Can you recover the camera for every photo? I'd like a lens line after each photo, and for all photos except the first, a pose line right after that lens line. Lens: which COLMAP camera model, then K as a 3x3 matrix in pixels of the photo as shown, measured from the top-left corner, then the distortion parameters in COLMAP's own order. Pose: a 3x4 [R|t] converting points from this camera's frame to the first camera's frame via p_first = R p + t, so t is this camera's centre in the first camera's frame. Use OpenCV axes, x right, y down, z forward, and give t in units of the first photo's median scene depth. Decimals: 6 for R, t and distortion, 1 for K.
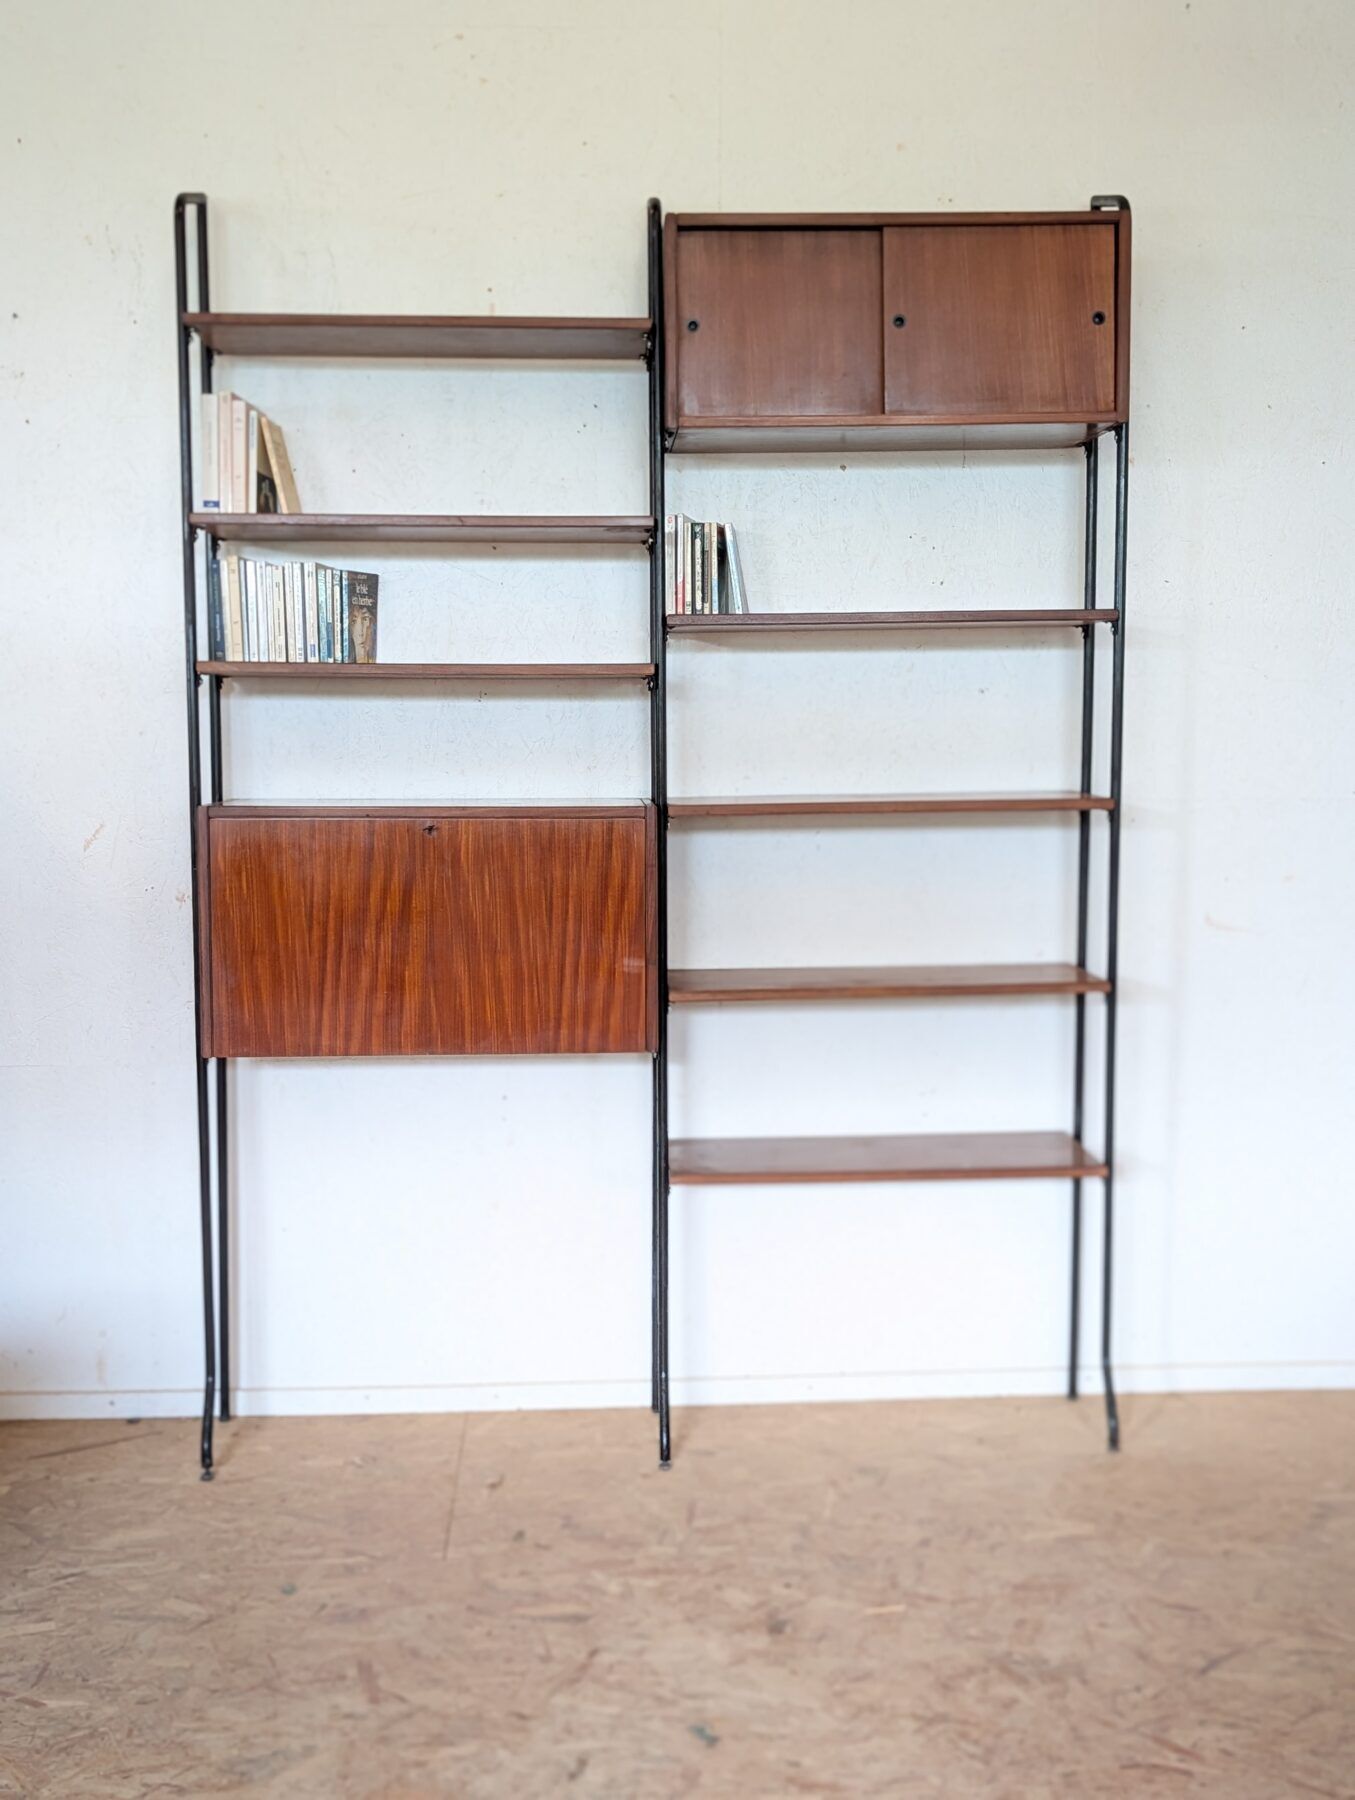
lens RADIAL K [[2014.2, 0, 658.2], [0, 2014.2, 893.2], [0, 0, 1]] dist [0.013327, 0.000000]
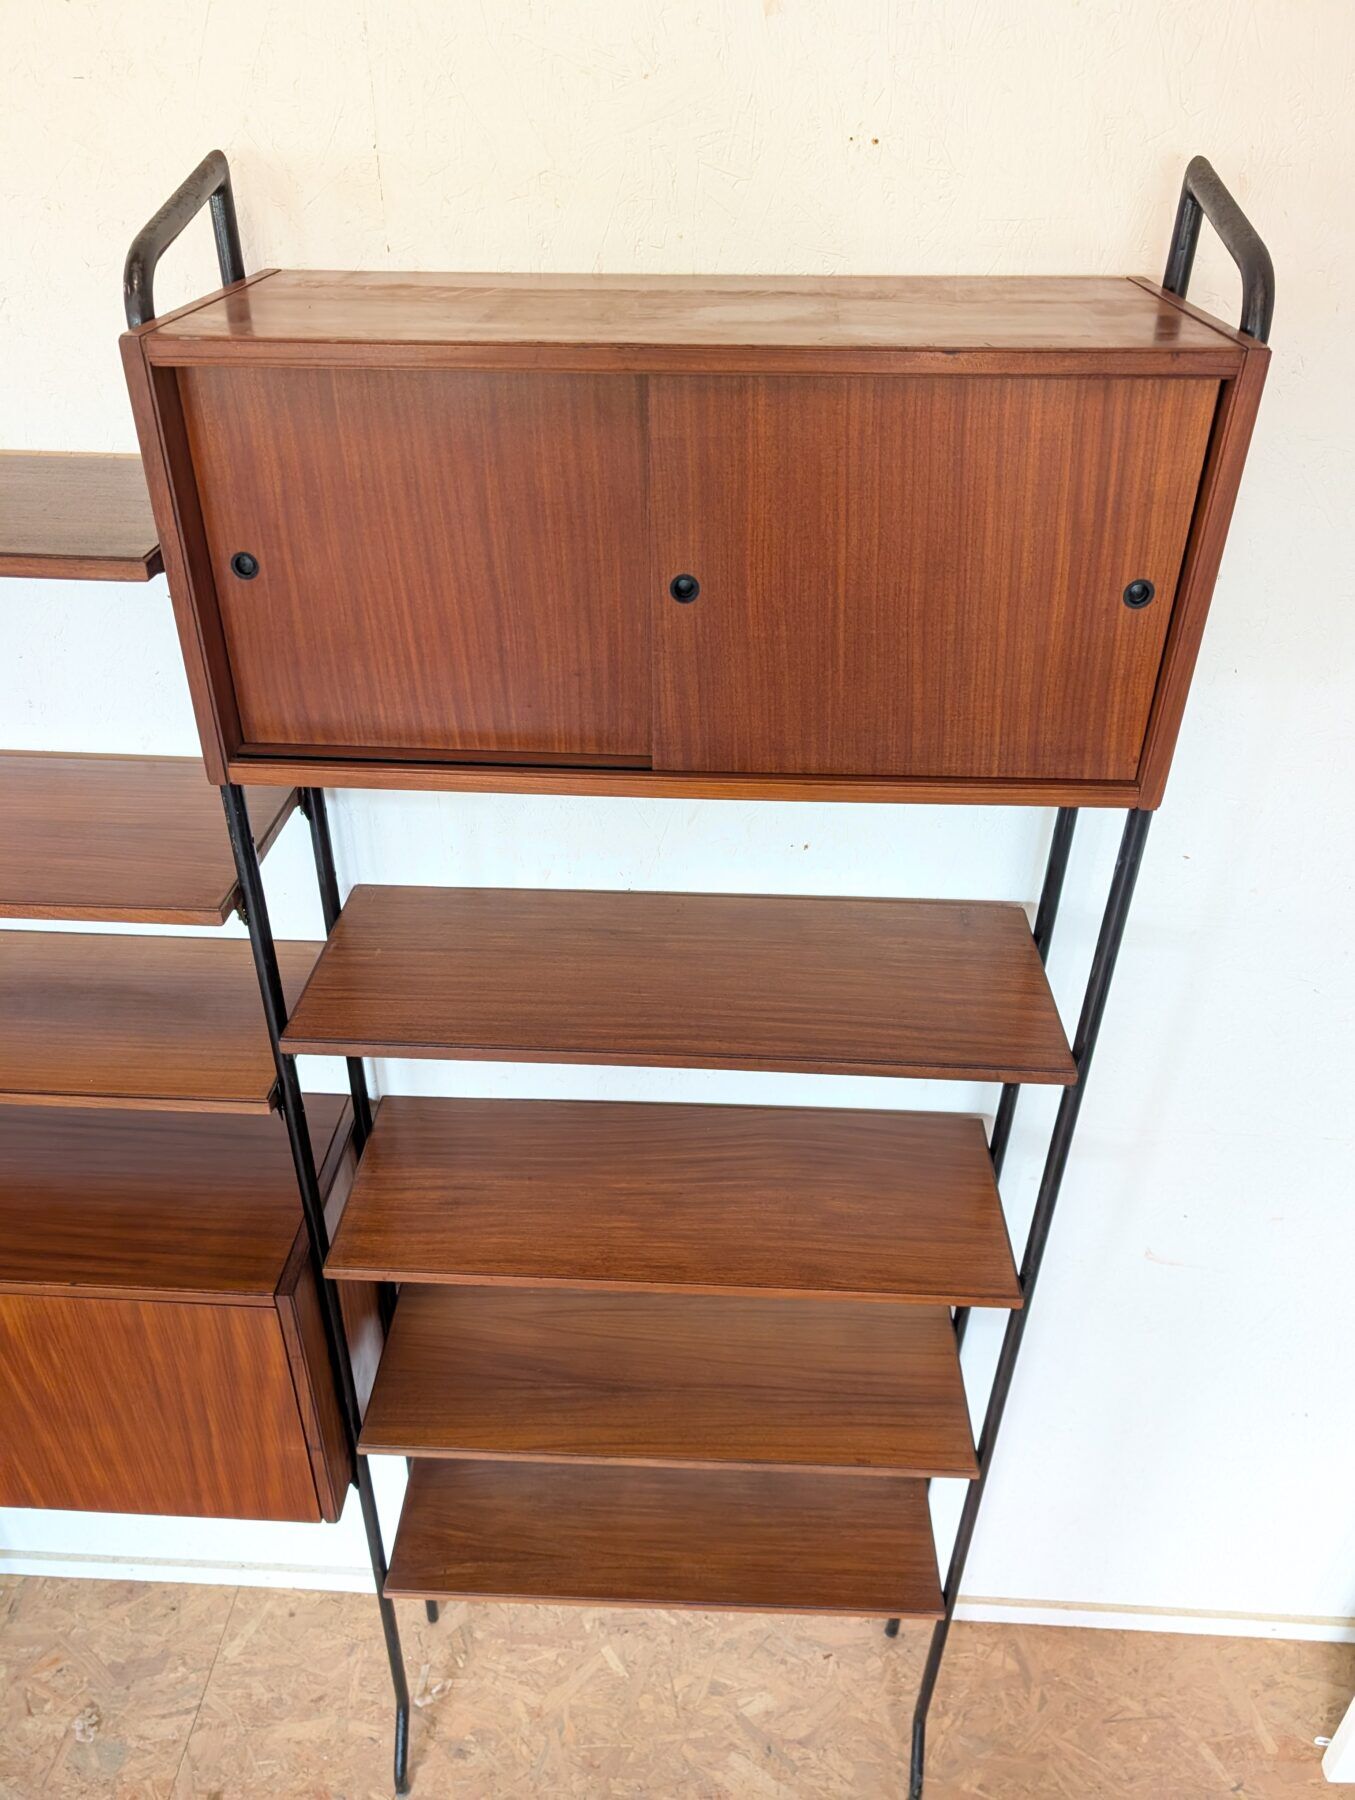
lens RADIAL K [[1315.8, 0, 654.9], [0, 1315.8, 895.1], [0, 0, 1]] dist [0.001264, -0.006049]
pose [[0.995915, 0.059618, -0.067819, 0.134624], [-0.021233, 0.884618, 0.465832, -0.351996], [0.087766, -0.462489, 0.882270, 0.696165]]
